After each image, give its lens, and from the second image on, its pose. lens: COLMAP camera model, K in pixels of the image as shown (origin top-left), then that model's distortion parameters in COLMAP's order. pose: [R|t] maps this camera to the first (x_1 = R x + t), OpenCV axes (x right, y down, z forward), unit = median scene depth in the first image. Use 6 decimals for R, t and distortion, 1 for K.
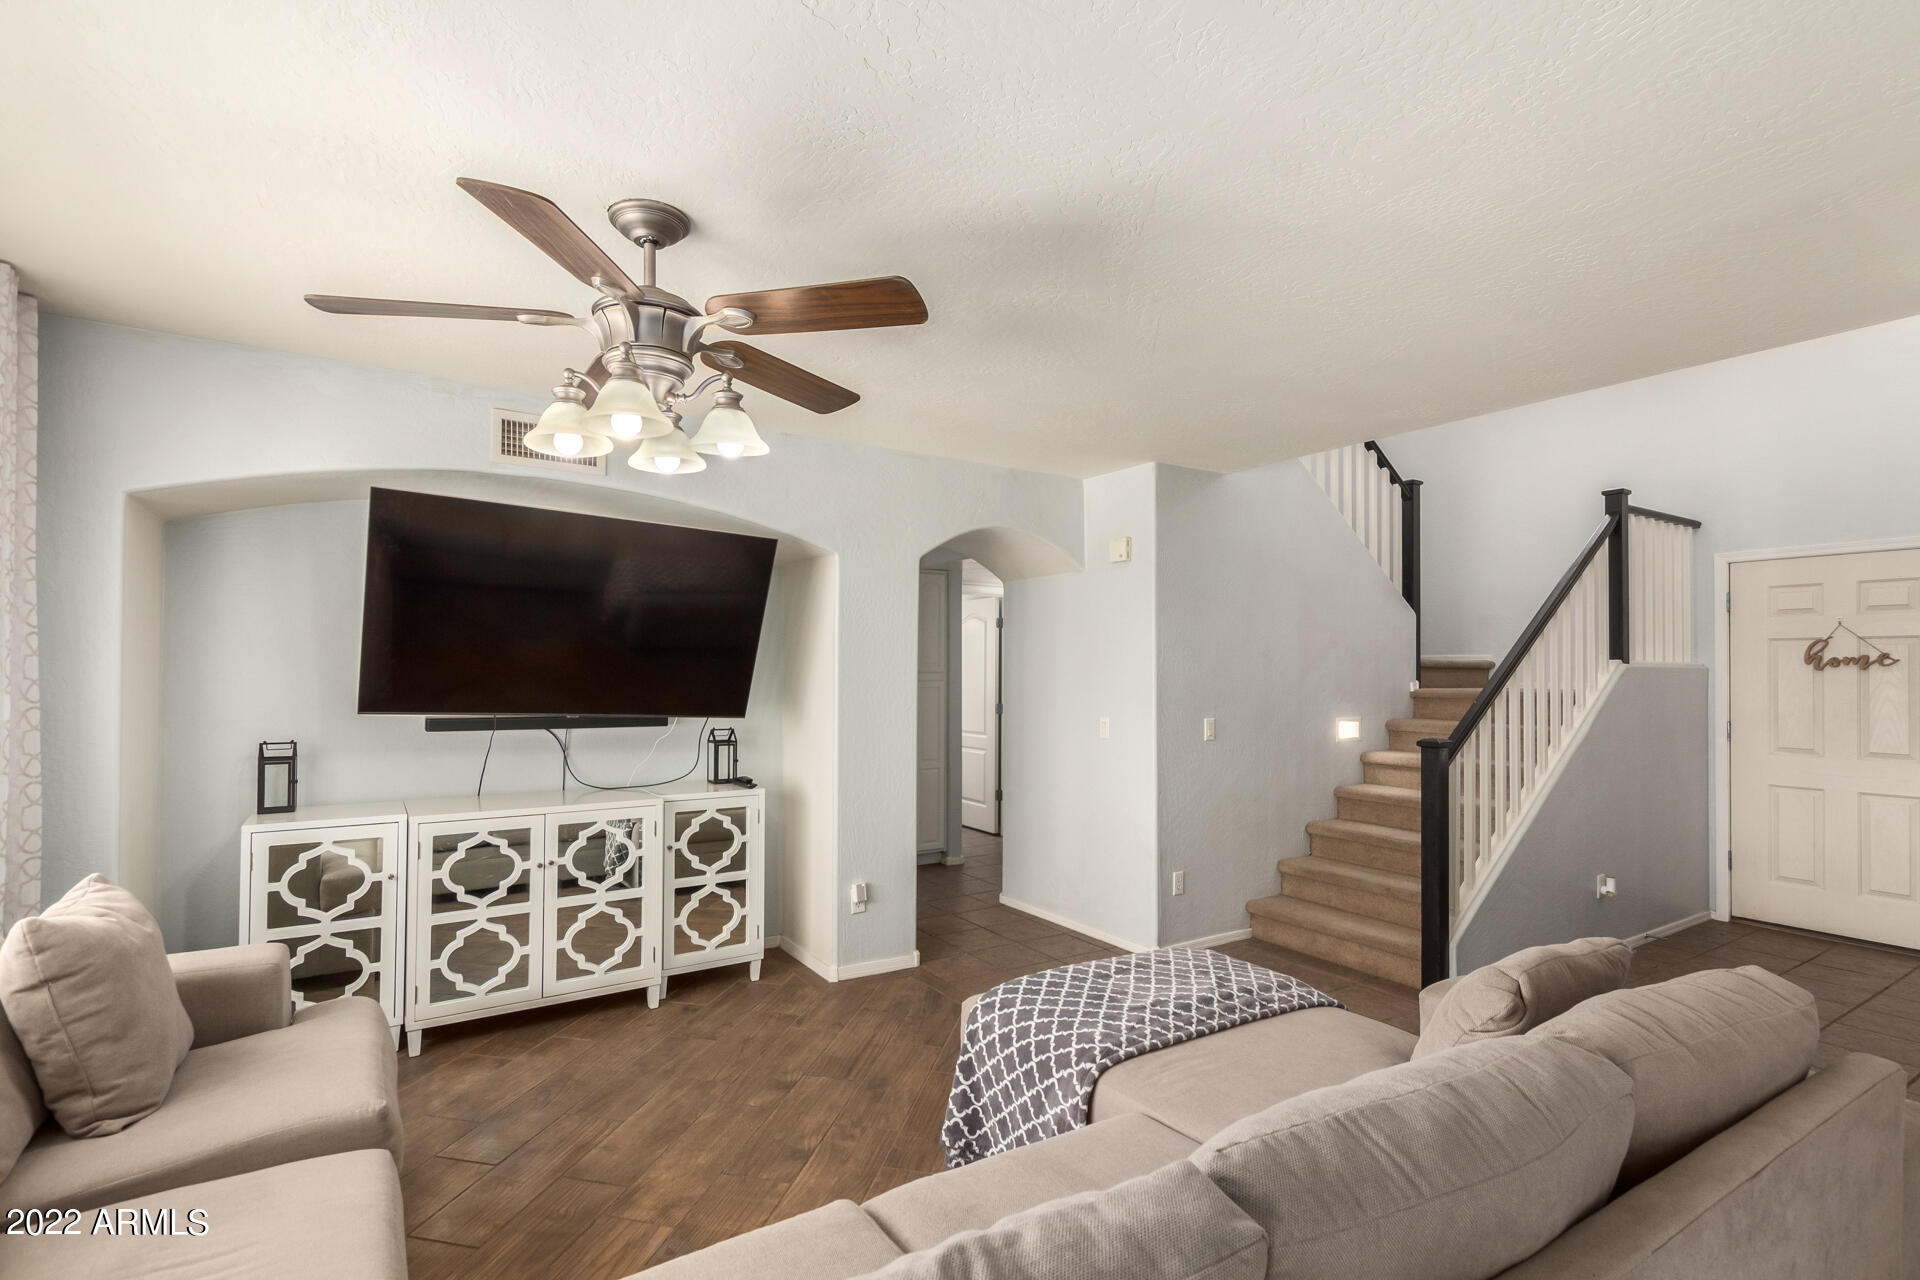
lens RADIAL K [[891.1, 0, 956.1], [0, 891.1, 659.0], [0, 0, 1]] dist [0.005437, -0.000990]
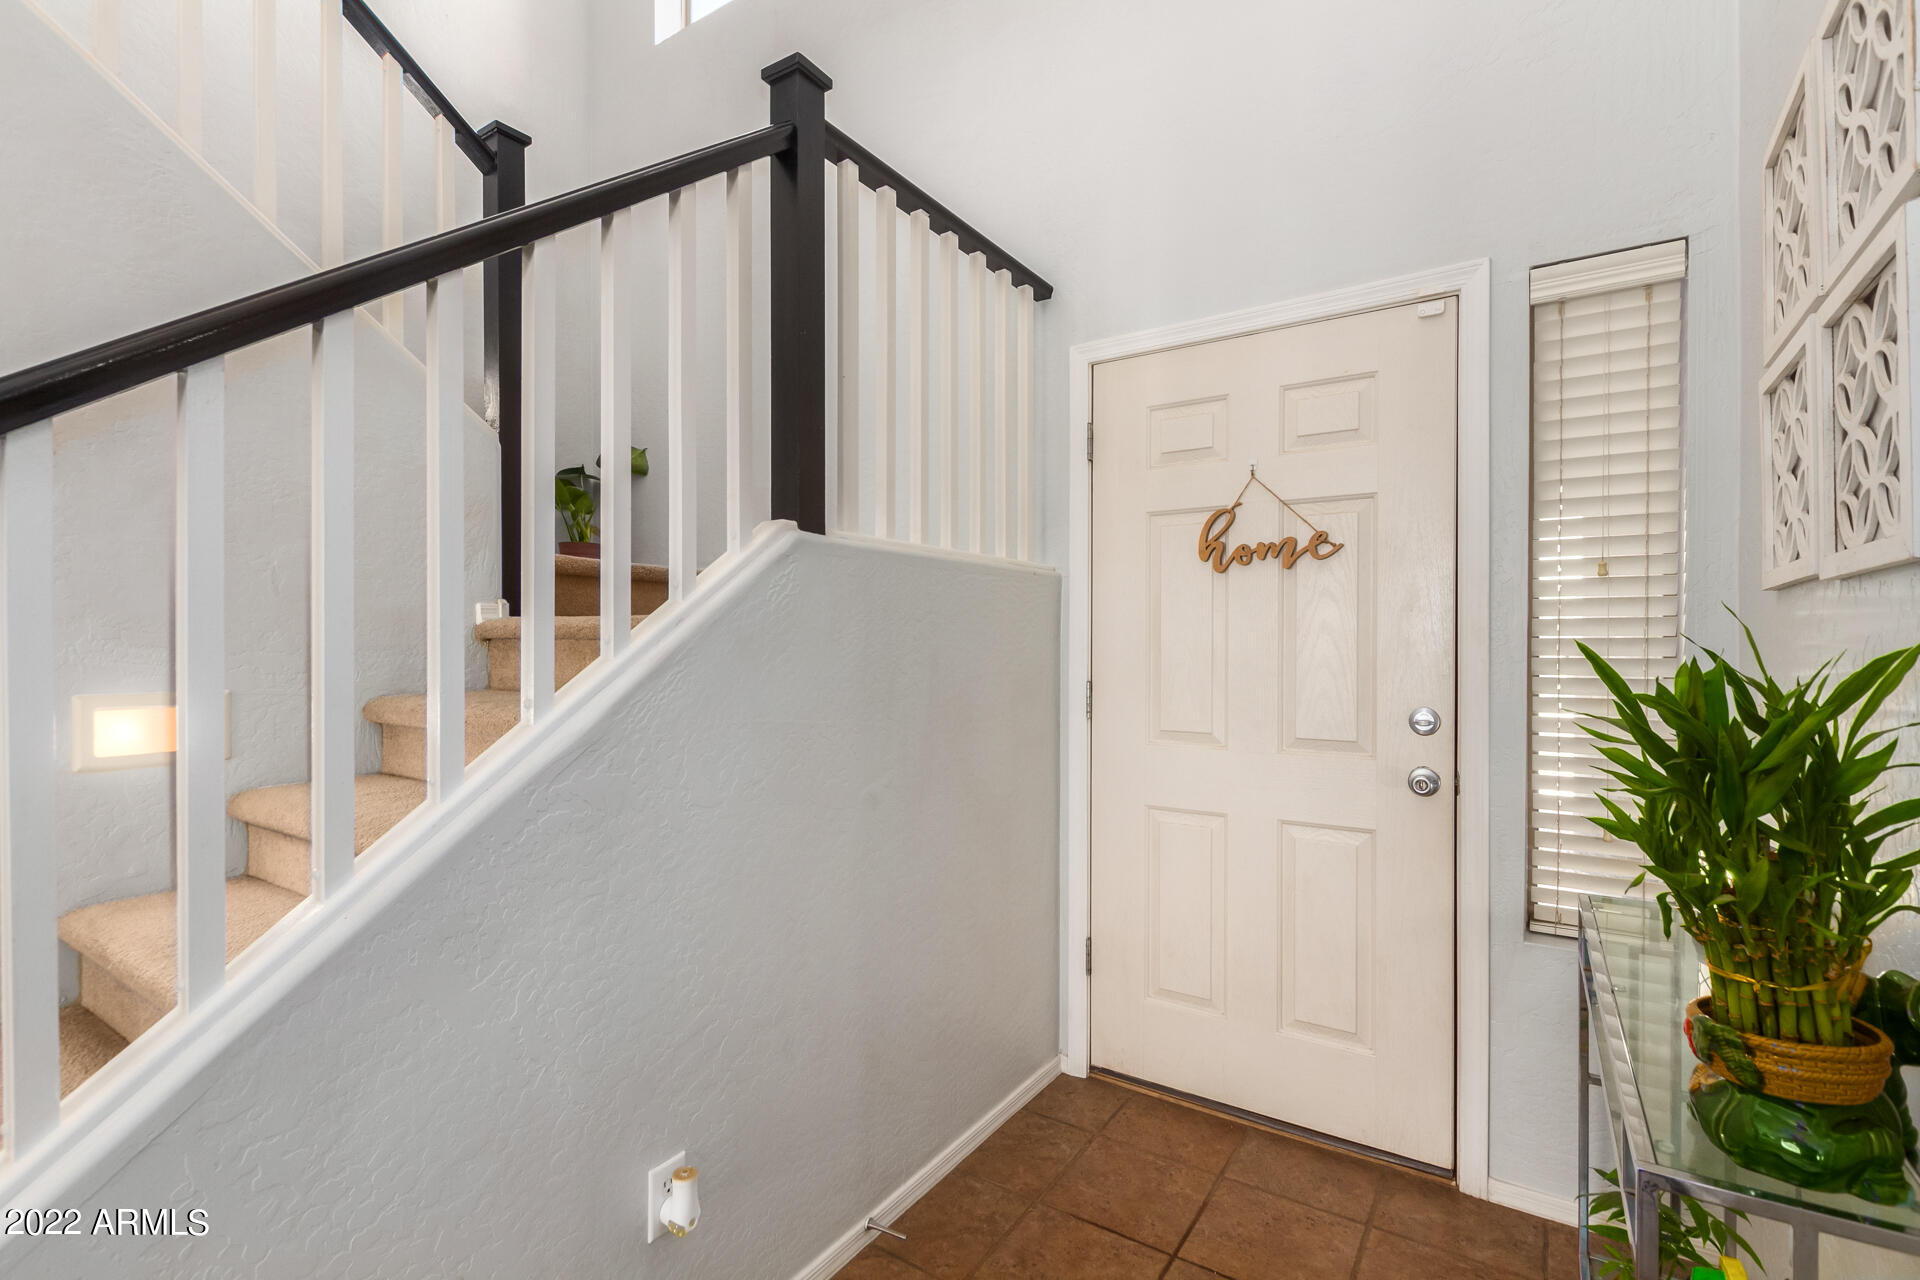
lens RADIAL K [[891.1, 0, 962.4], [0, 891.1, 640.9], [0, 0, 1]] dist [0.005437, -0.000990]
pose [[0.911882, -0.000449, 0.410453, 0.637771], [-0.003271, 0.999960, 0.008361, 0.046831], [-0.410440, -0.008967, 0.911843, 0.615268]]
